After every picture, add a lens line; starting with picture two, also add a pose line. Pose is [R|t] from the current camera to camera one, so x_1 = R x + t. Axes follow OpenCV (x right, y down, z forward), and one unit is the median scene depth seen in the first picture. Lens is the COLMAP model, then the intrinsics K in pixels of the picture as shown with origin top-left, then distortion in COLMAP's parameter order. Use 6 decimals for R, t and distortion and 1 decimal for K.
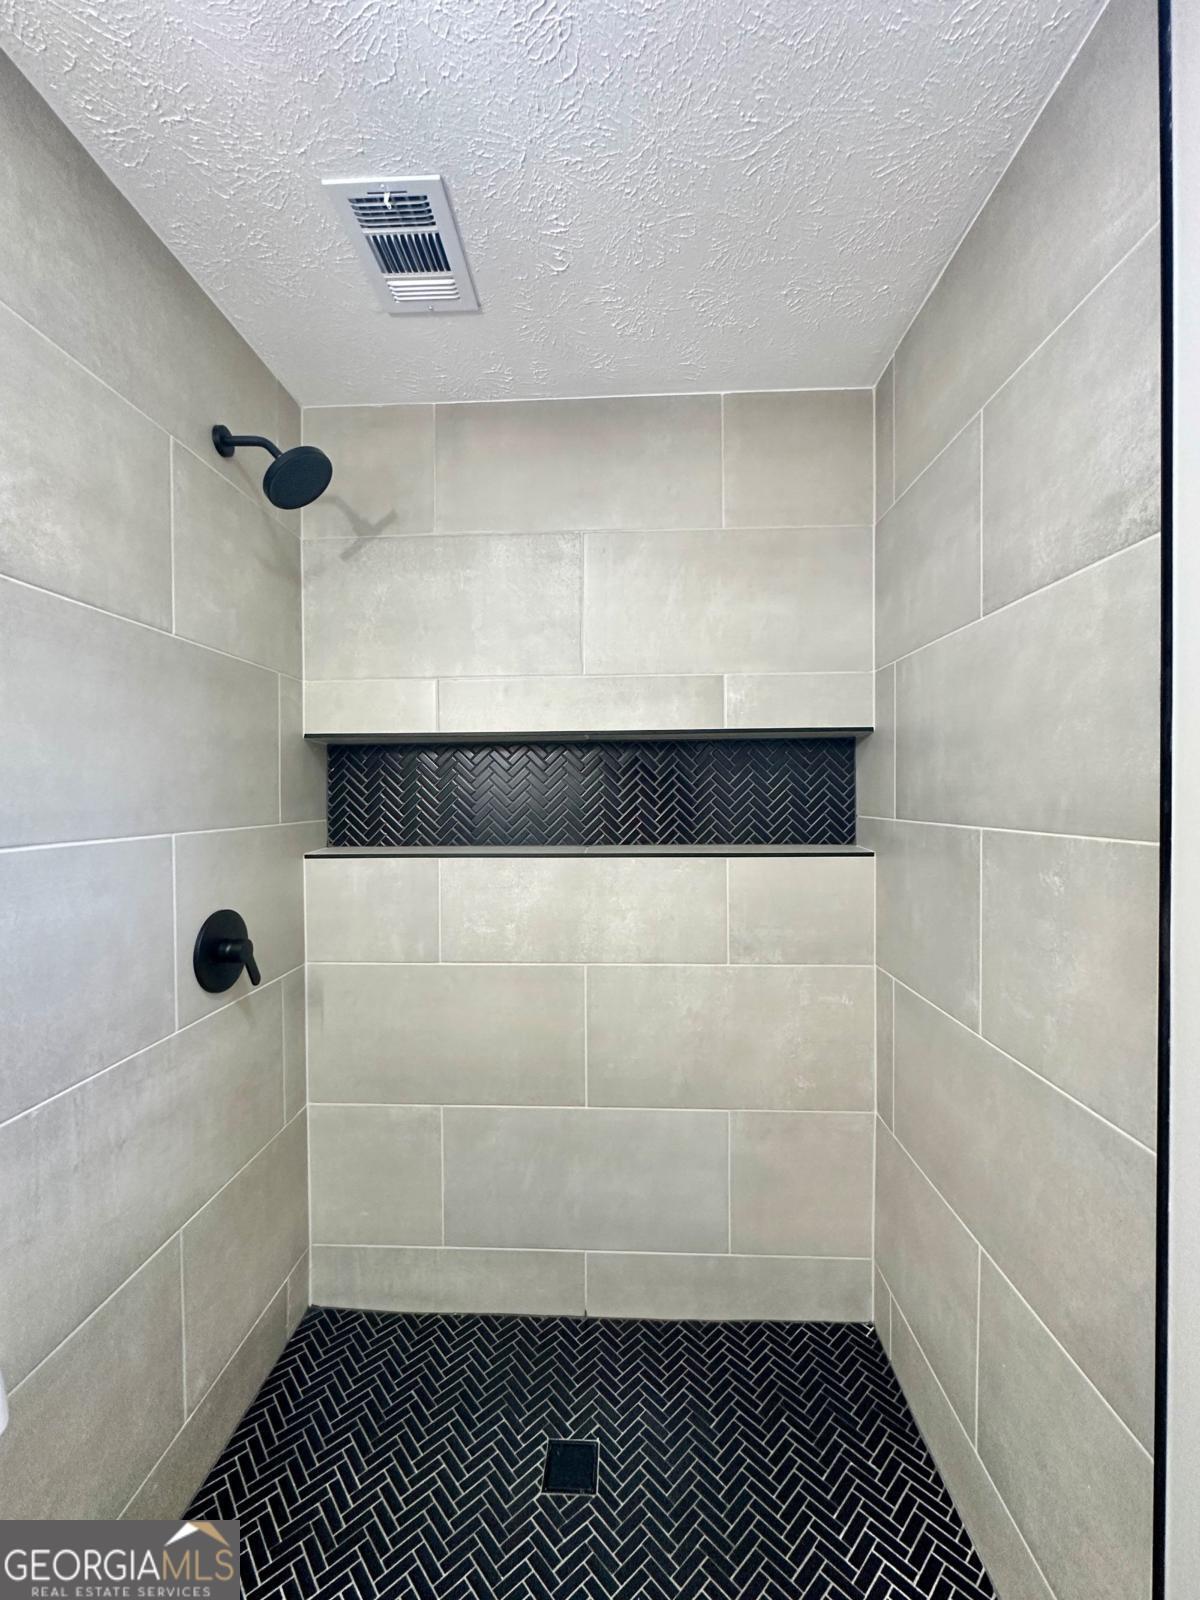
lens RADIAL K [[642.4, 0, 599.0], [0, 642.4, 800.6], [0, 0, 1]] dist [-0.006047, 0.001163]
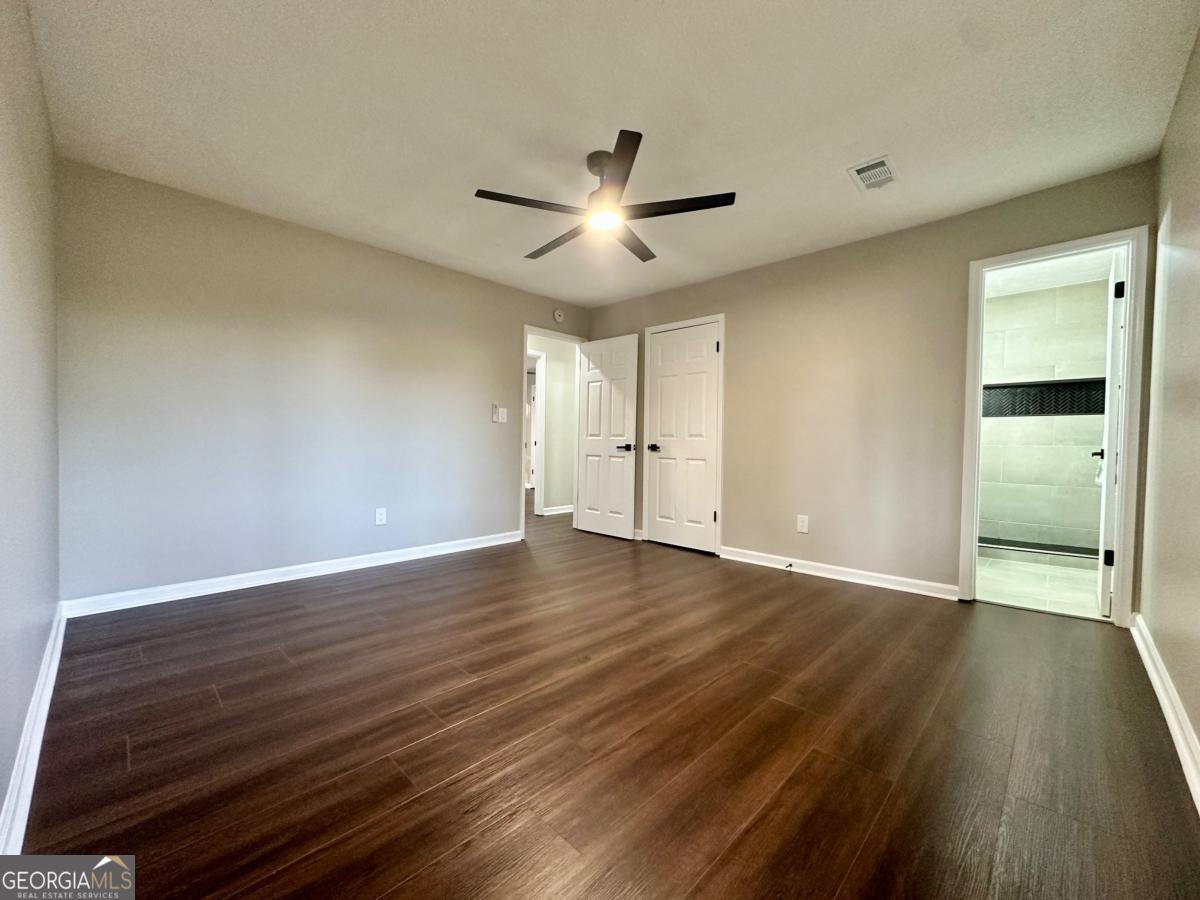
lens RADIAL K [[481.8, 0, 597.2], [0, 481.8, 452.4], [0, 0, 1]] dist [-0.006047, 0.001163]
pose [[0.745949, 0.027464, -0.665436, 0.081553], [-0.013642, 0.999570, 0.025963, 0.260774], [0.665863, -0.010289, 0.746003, -2.735462]]
